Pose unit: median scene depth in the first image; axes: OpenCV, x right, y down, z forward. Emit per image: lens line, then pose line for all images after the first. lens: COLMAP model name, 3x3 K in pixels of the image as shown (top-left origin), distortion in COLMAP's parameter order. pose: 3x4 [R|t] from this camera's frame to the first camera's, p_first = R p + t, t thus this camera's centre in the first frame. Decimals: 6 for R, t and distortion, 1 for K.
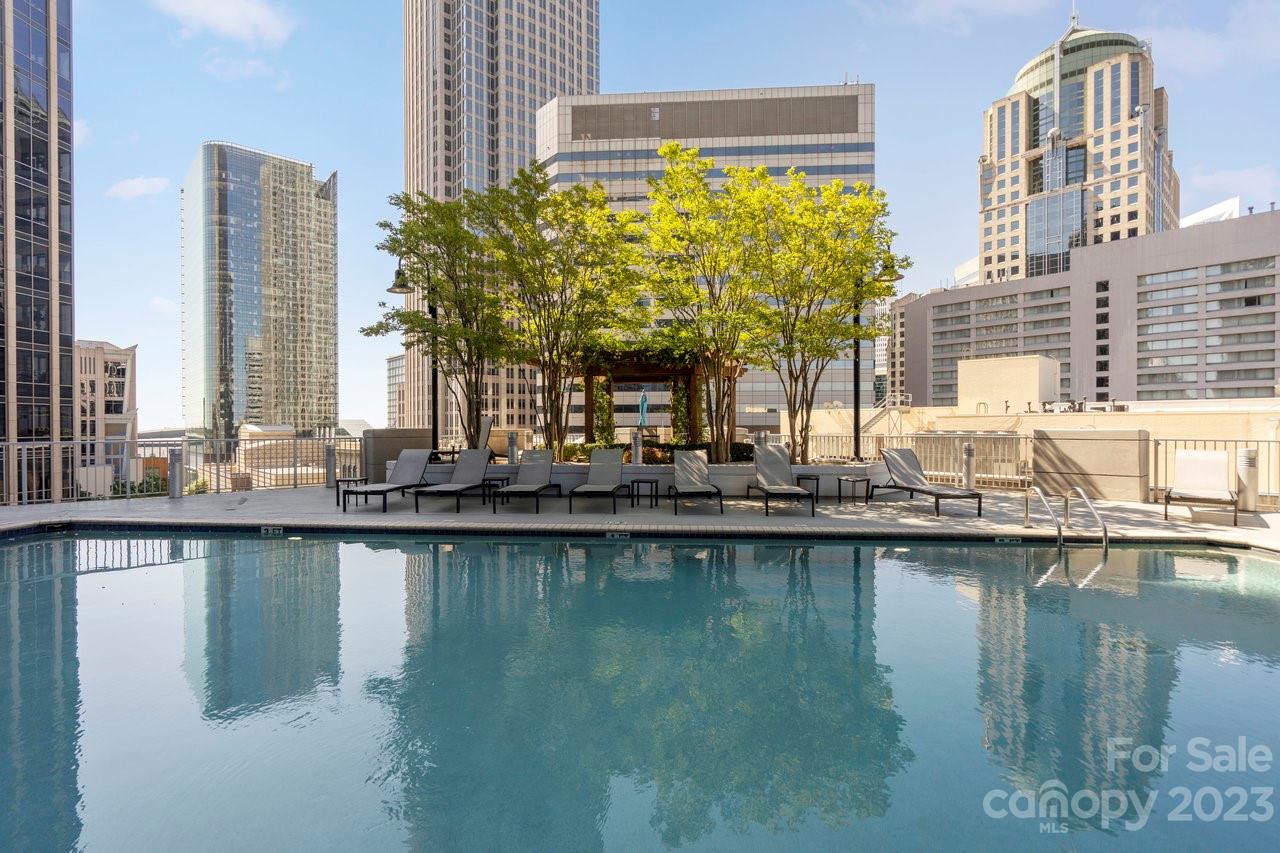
lens RADIAL K [[583.3, 0, 629.5], [0, 583.3, 430.4], [0, 0, 1]] dist [-0.000532, 0.001455]
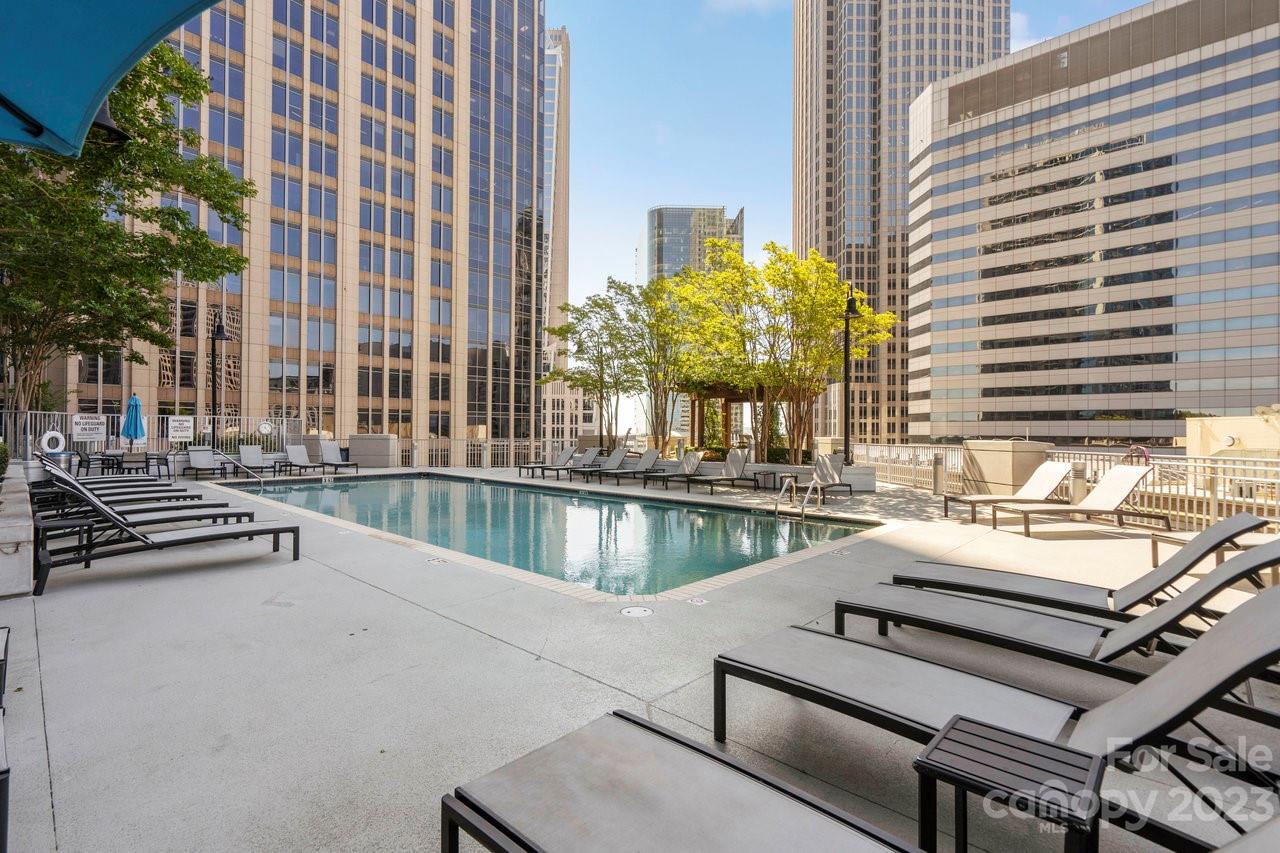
lens RADIAL K [[583.3, 0, 629.5], [0, 583.3, 430.4], [0, 0, 1]] dist [-0.000532, 0.001455]
pose [[0.779325, 0.005900, -0.626592, 0.061490], [-0.014436, 0.999859, -0.008541, -0.000196], [0.626454, 0.015702, 0.779301, -0.017740]]
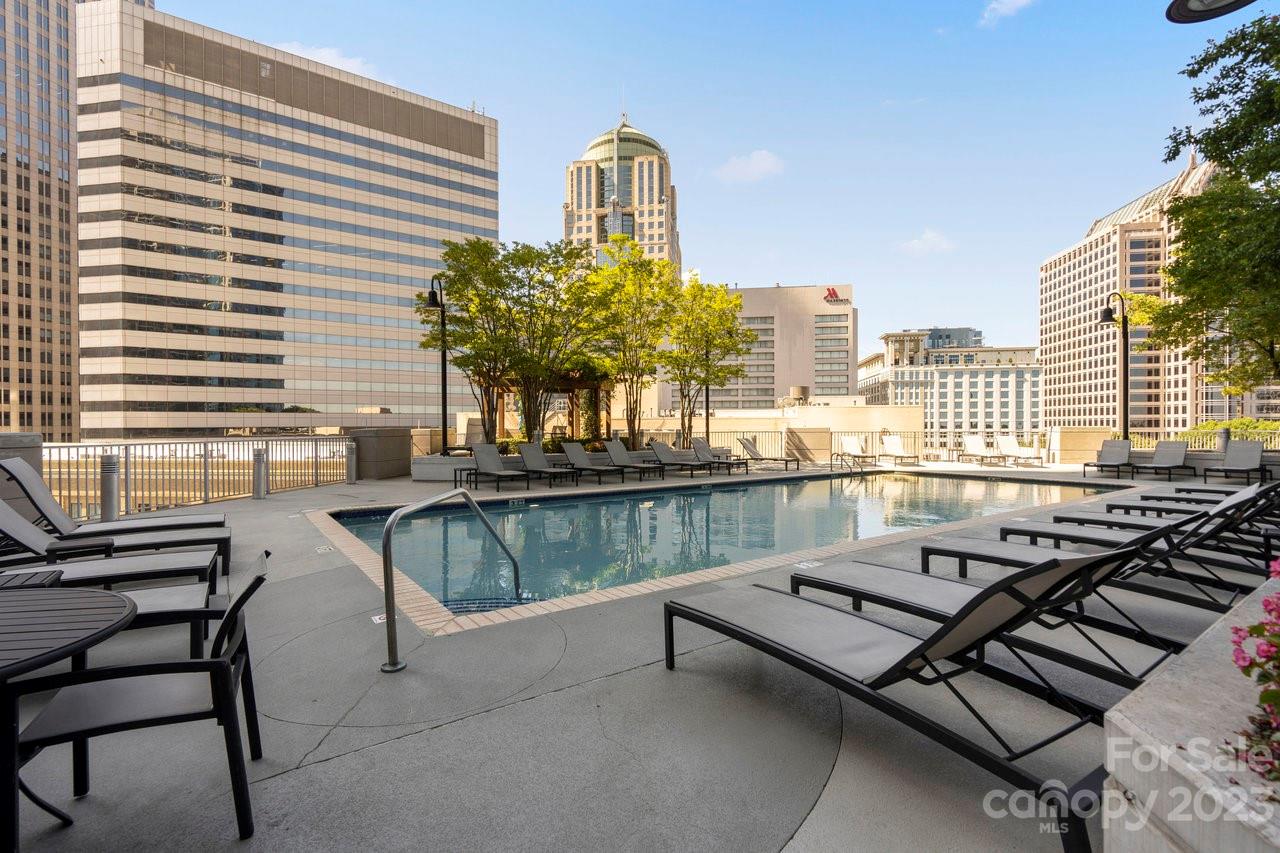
lens RADIAL K [[577.2, 0, 632.1], [0, 577.2, 430.5], [0, 0, 1]] dist [-0.003559, -0.000247]
pose [[0.770878, -0.007468, 0.636939, -0.061579], [0.008140, 0.999965, 0.001873, -0.000084], [-0.636931, 0.003741, 0.770912, -0.008170]]
